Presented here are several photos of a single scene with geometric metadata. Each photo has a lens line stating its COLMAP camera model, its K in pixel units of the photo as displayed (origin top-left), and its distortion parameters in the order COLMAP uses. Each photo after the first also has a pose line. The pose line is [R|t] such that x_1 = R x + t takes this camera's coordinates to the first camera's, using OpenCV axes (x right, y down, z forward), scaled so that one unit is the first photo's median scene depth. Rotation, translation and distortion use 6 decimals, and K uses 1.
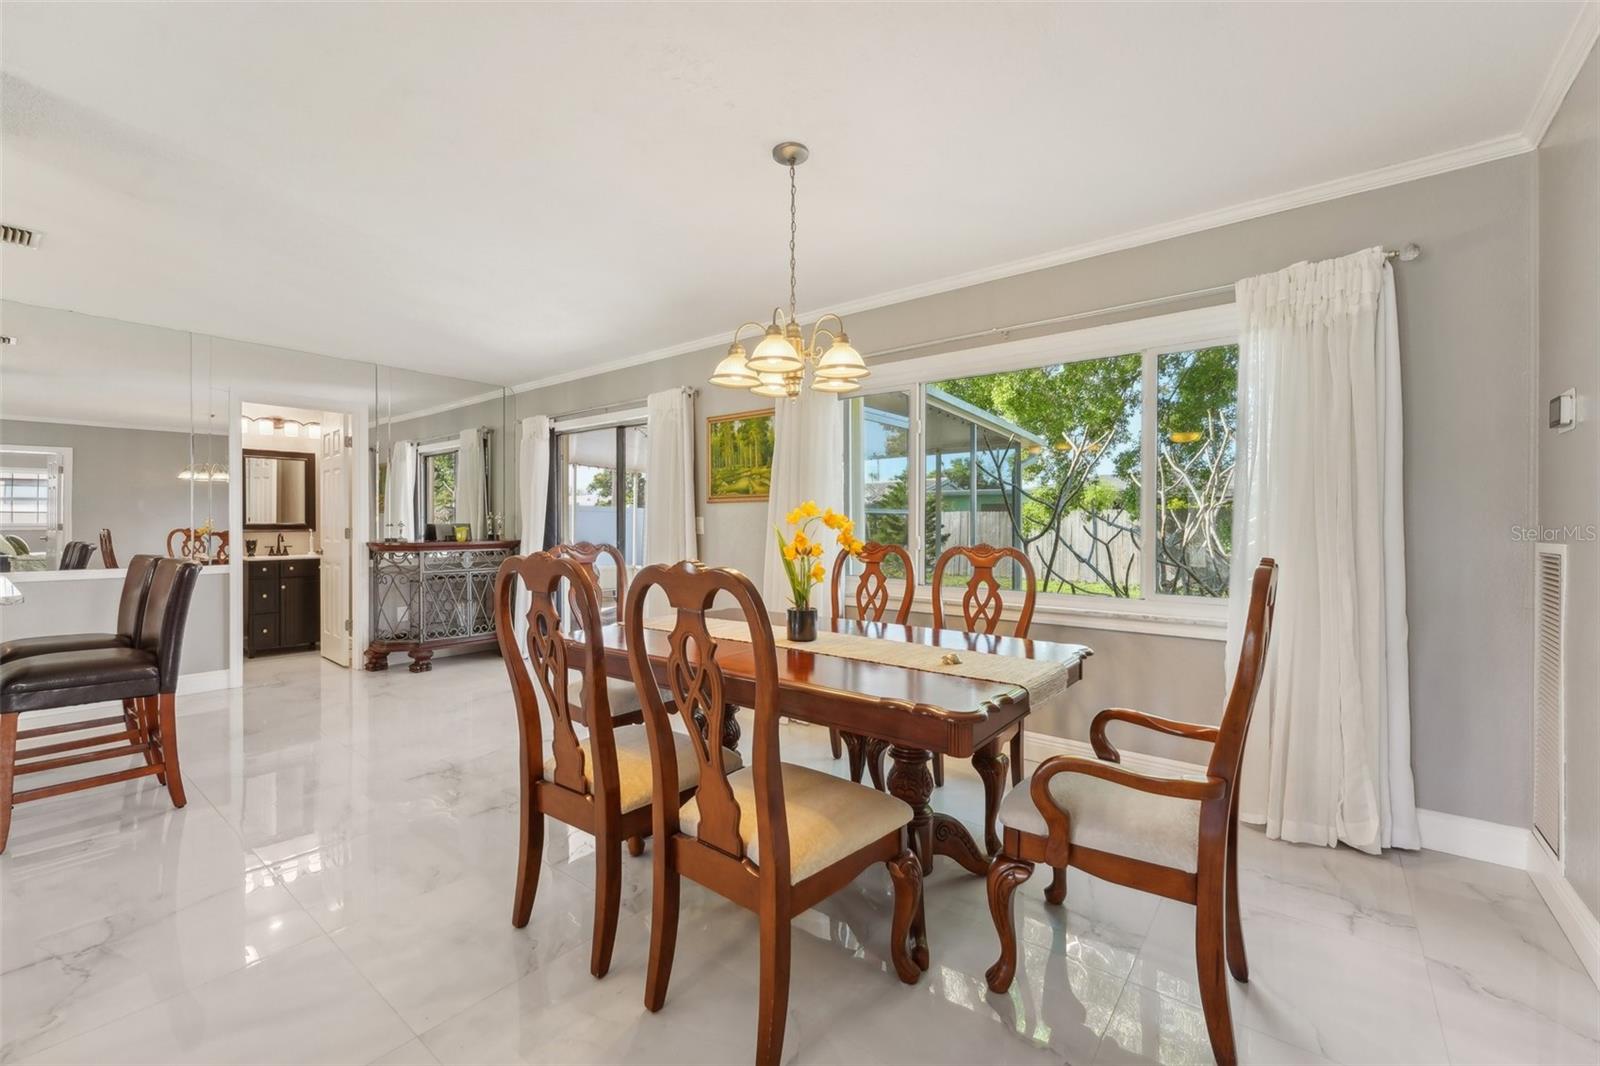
lens RADIAL K [[663.6, 0, 799.1], [0, 663.6, 538.2], [0, 0, 1]] dist [-0.009365, 0.001000]
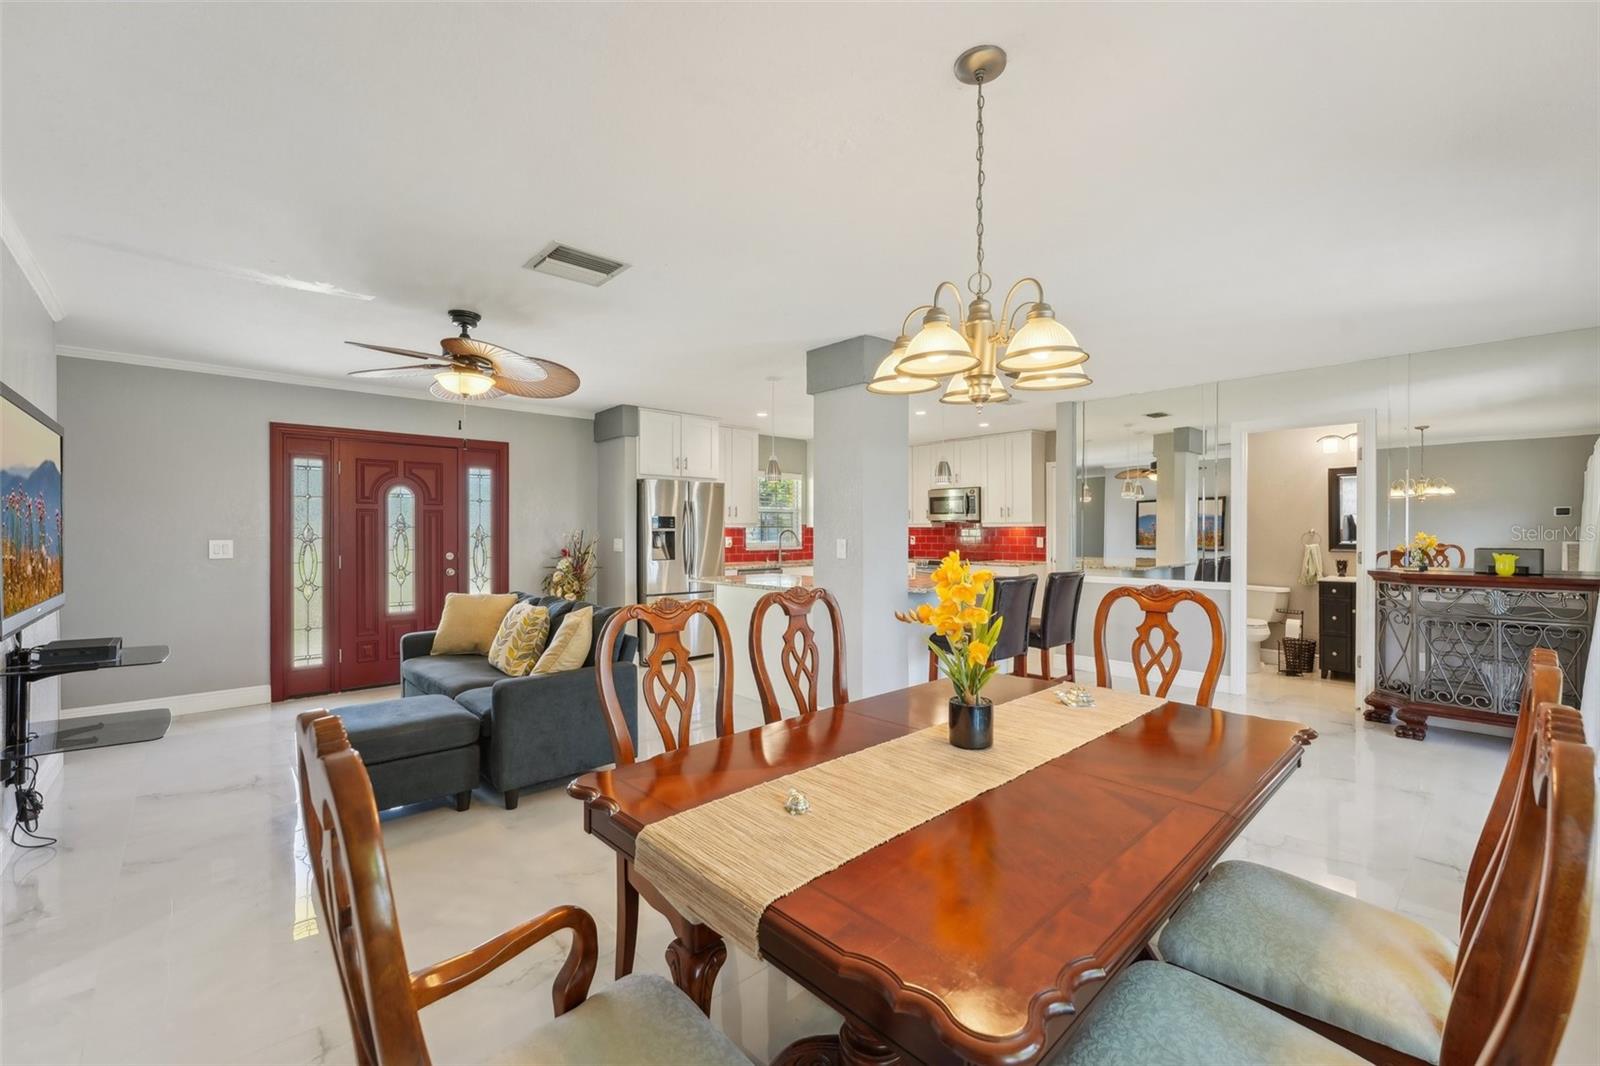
lens RADIAL K [[663.6, 0, 793.2], [0, 663.6, 535.7], [0, 0, 1]] dist [-0.009365, 0.001000]
pose [[-0.163696, 0.003375, -0.986505, 0.298815], [-0.014765, 0.999874, 0.005870, -0.029959], [0.986400, 0.015526, -0.163625, 0.384075]]
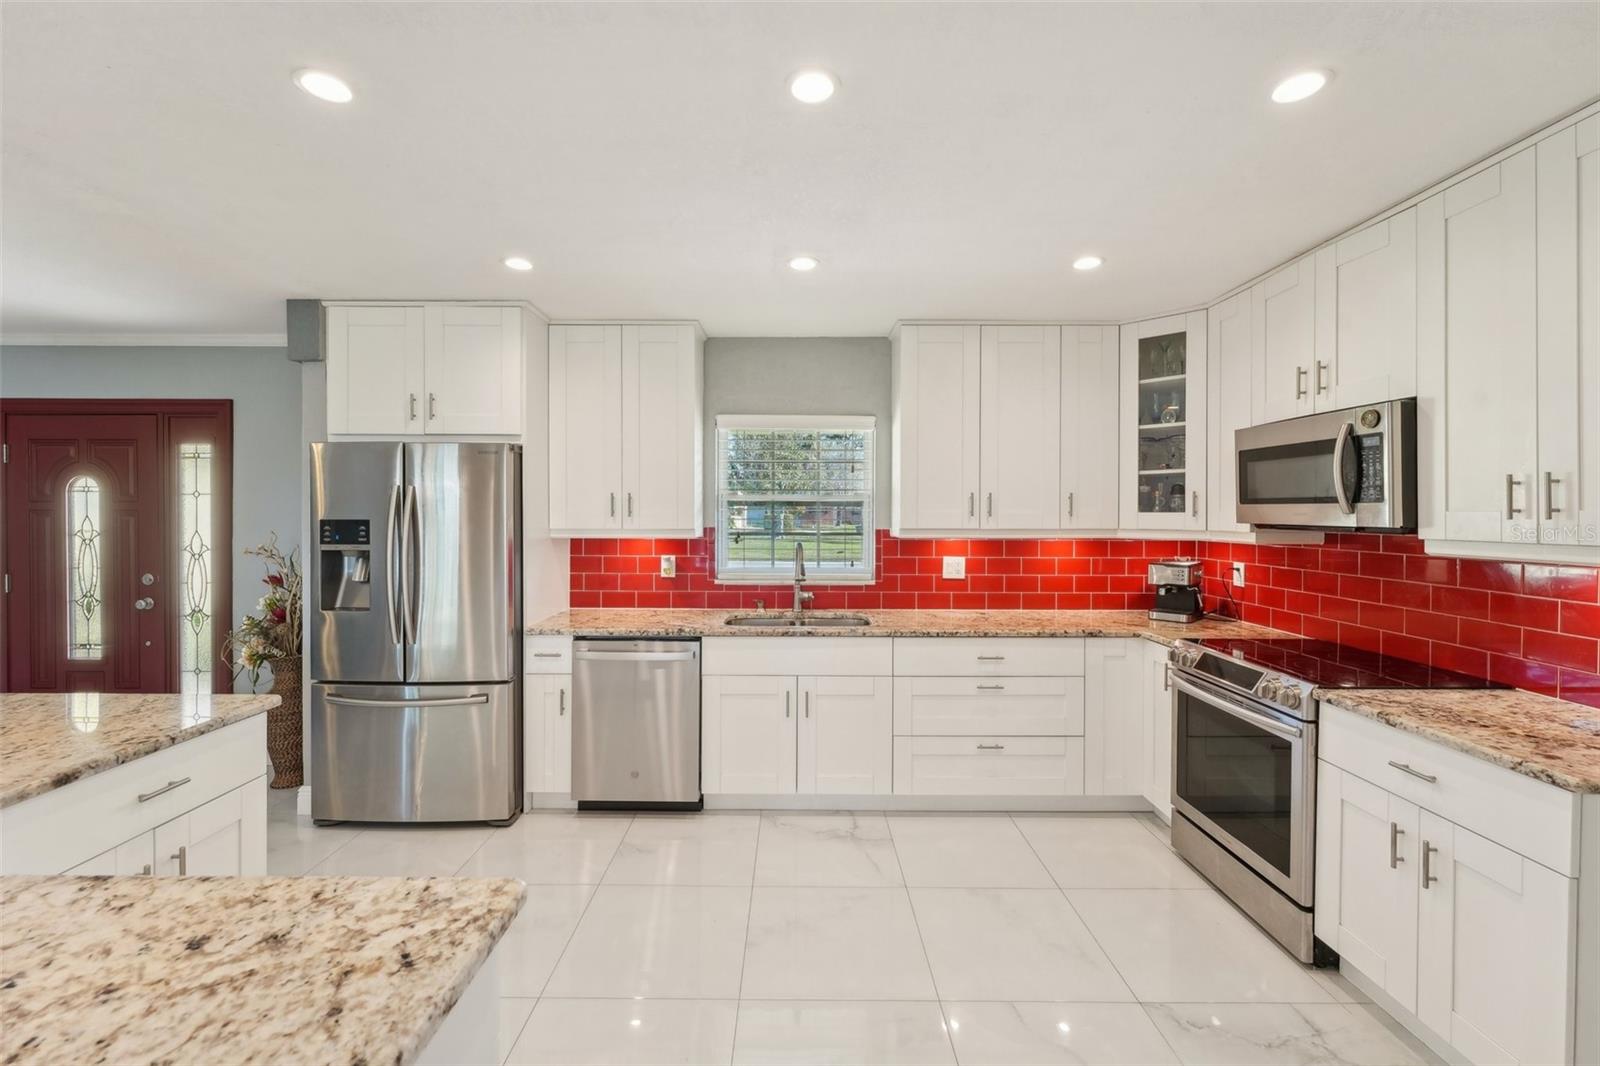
lens RADIAL K [[663.6, 0, 791.8], [0, 663.6, 515.7], [0, 0, 1]] dist [-0.009365, 0.001000]
pose [[-0.785323, -0.003211, -0.619078, -0.725817], [-0.015360, 0.999780, 0.014299, -0.069074], [0.618896, 0.020738, -0.785199, 0.629003]]
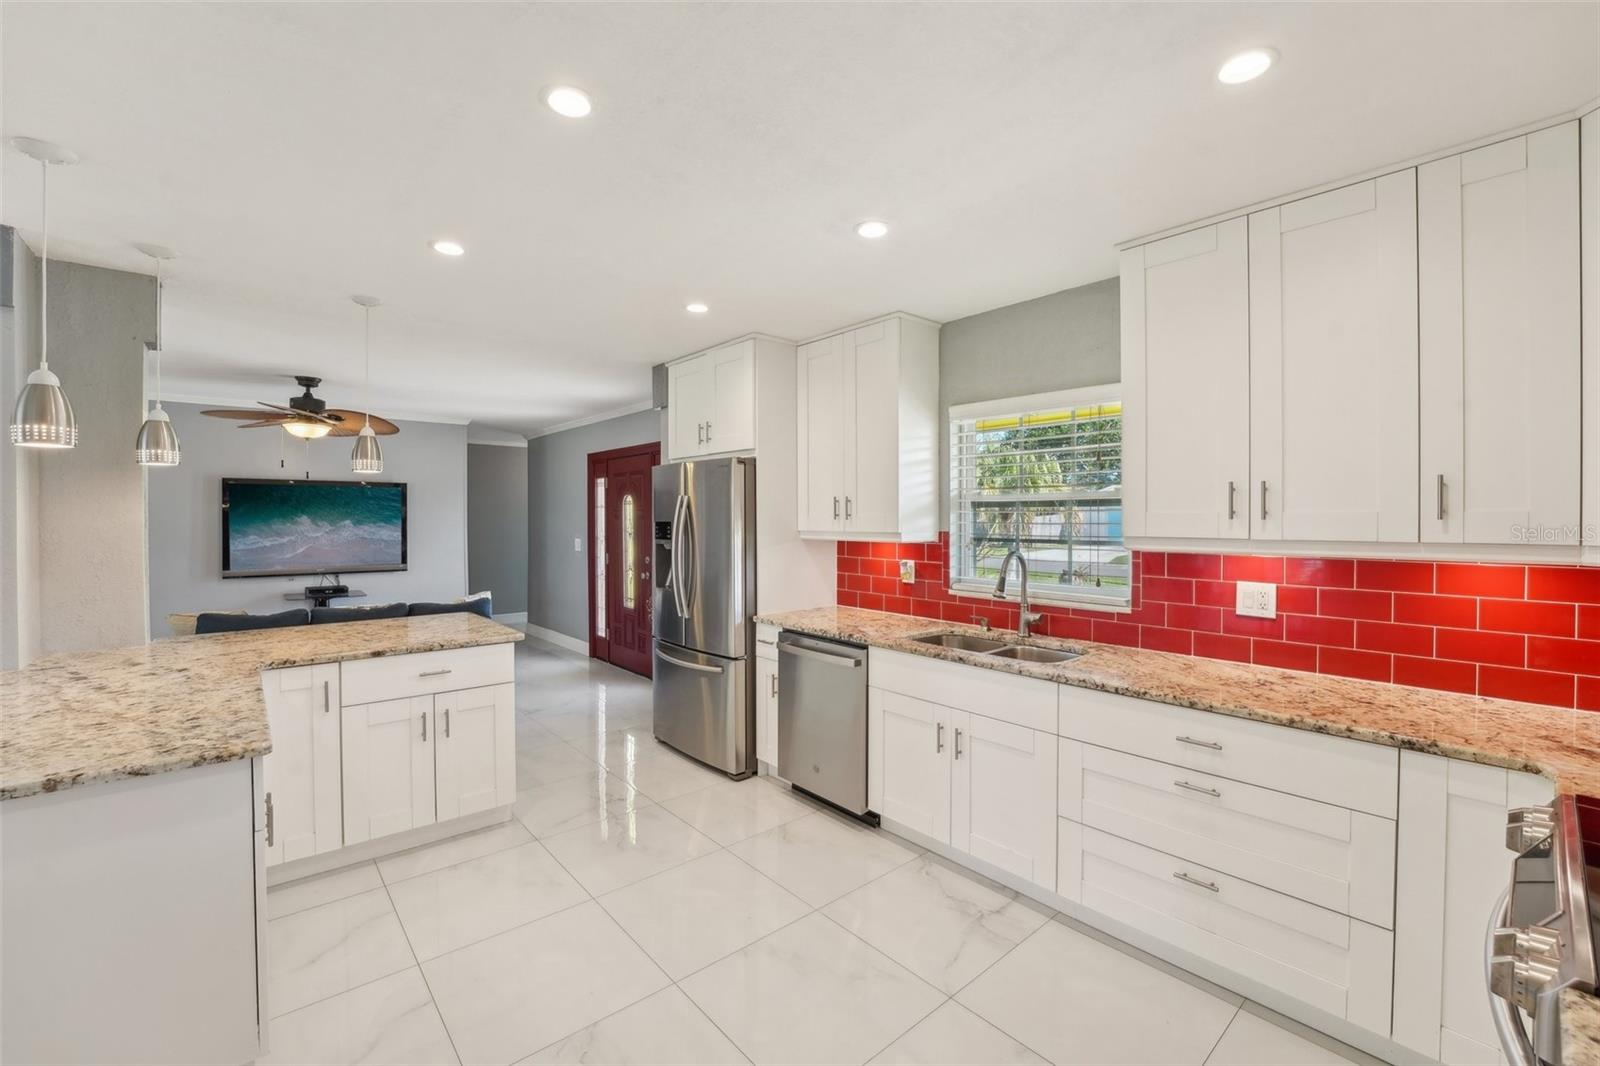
lens RADIAL K [[663.6, 0, 794.3], [0, 663.6, 520.5], [0, 0, 1]] dist [-0.009365, 0.001000]
pose [[-0.982218, -0.004335, 0.187696, -1.055332], [-0.000362, 0.999775, 0.021196, -0.069792], [-0.187745, 0.020751, -0.981999, 0.681590]]
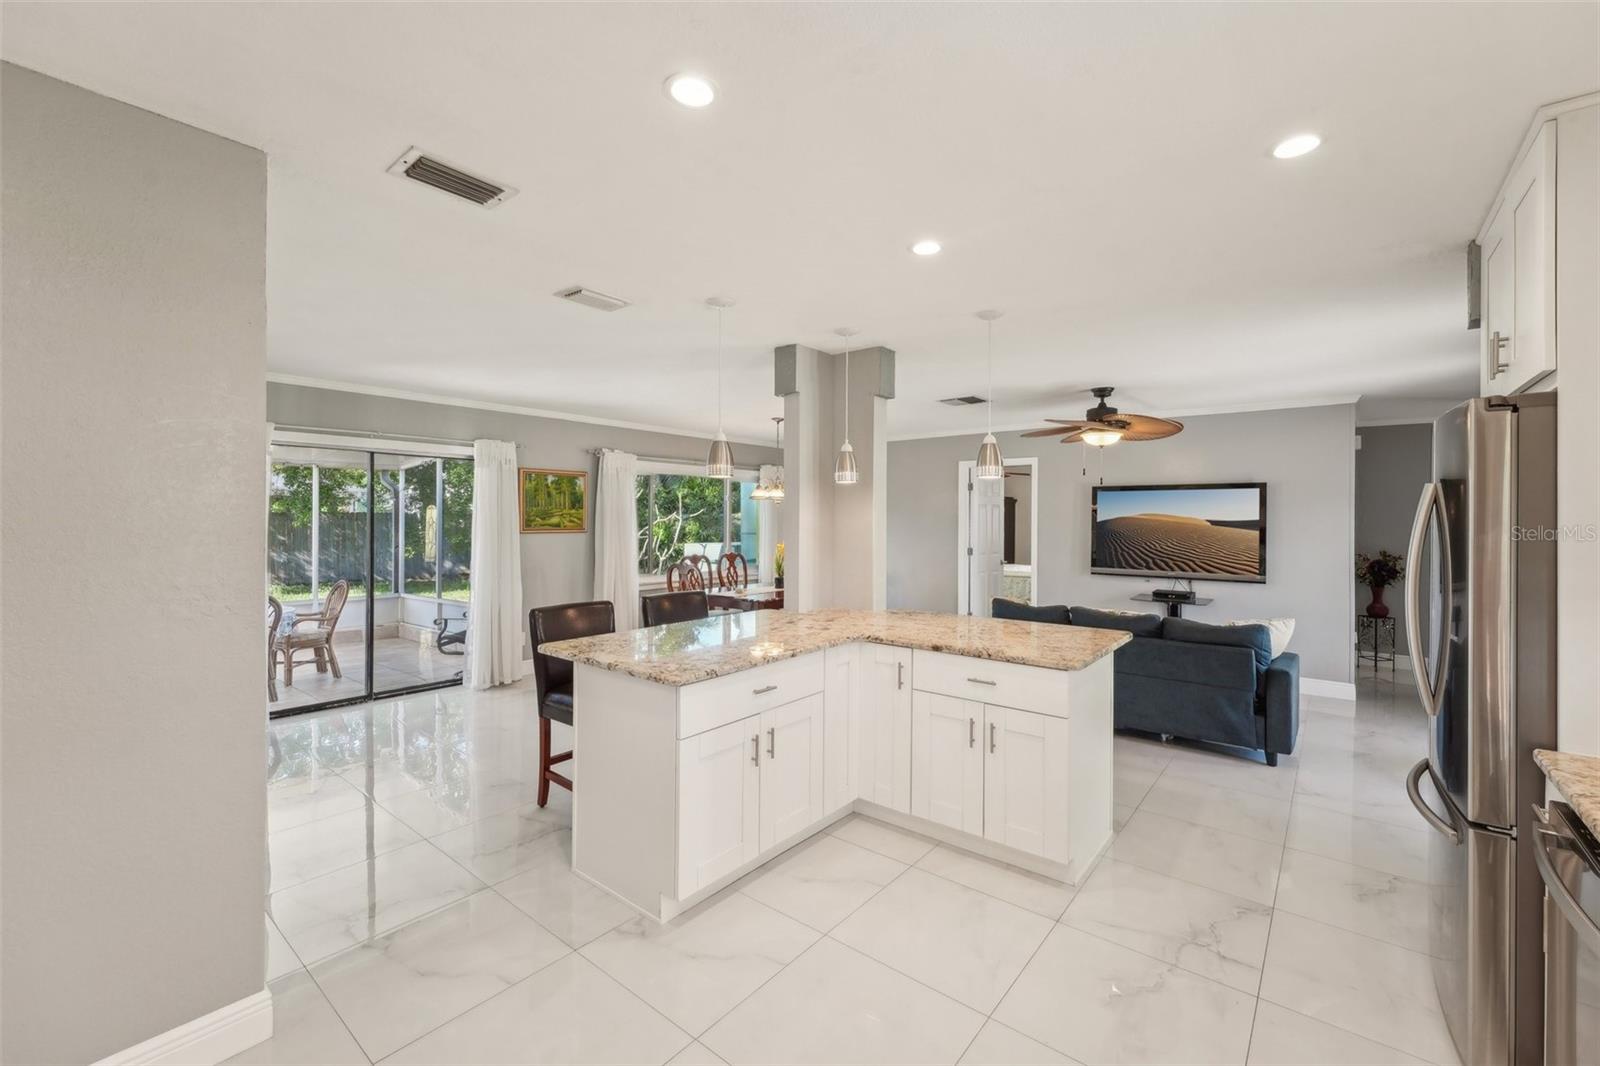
lens RADIAL K [[663.6, 0, 794.5], [0, 663.6, 513.7], [0, 0, 1]] dist [-0.009365, 0.001000]
pose [[0.010921, 0.005666, 0.999924, -1.182779], [0.010576, 0.999927, -0.005781, -0.064895], [-0.999884, 0.010638, 0.010860, 0.370192]]
